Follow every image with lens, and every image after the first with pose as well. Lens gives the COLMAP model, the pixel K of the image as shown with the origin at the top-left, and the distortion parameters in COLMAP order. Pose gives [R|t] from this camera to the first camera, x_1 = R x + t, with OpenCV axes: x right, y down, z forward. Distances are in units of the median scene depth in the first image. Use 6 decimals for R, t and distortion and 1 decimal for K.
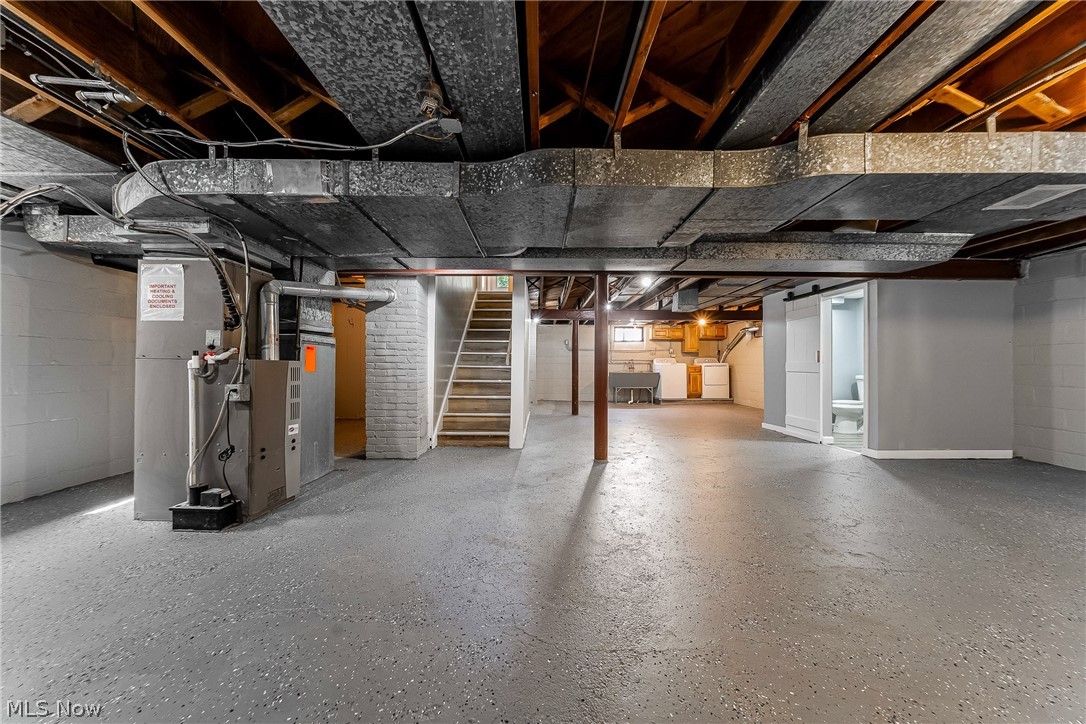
lens RADIAL K [[373.1, 0, 544.6], [0, 373.1, 363.2], [0, 0, 1]] dist [-0.006402, -0.000634]
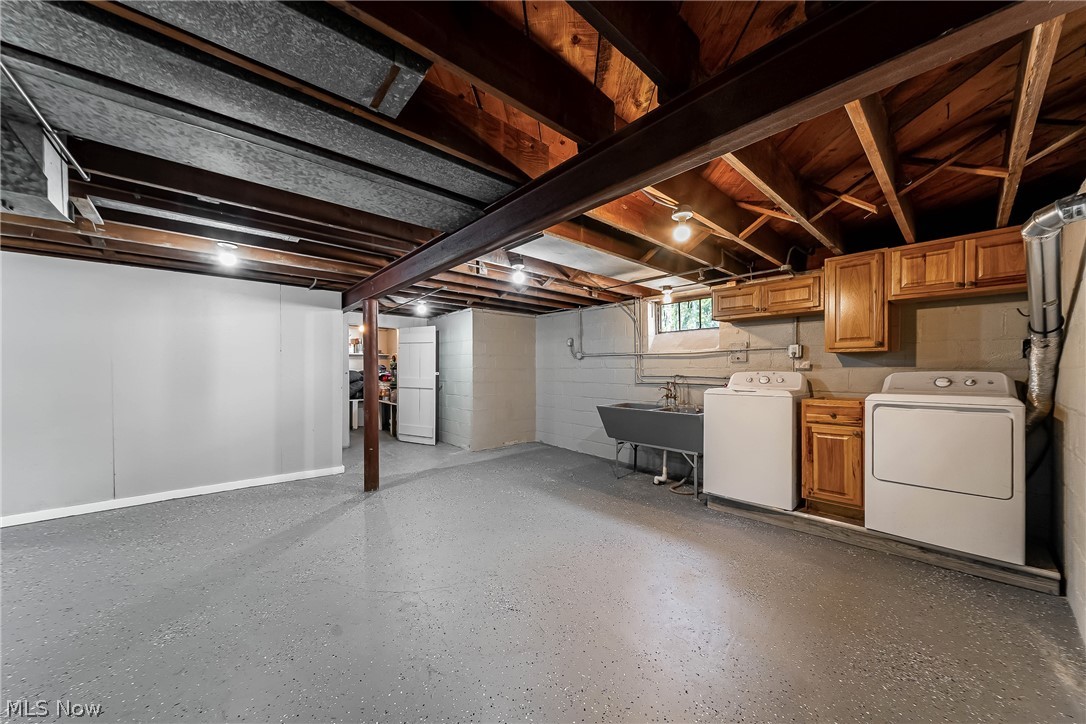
lens RADIAL K [[373.1, 0, 541.4], [0, 373.1, 368.0], [0, 0, 1]] dist [-0.006402, -0.000634]
pose [[0.649465, -0.004818, -0.760376, 0.480103], [-0.000146, 0.999979, -0.006461, -0.016040], [0.760392, 0.004307, 0.649451, 0.663466]]
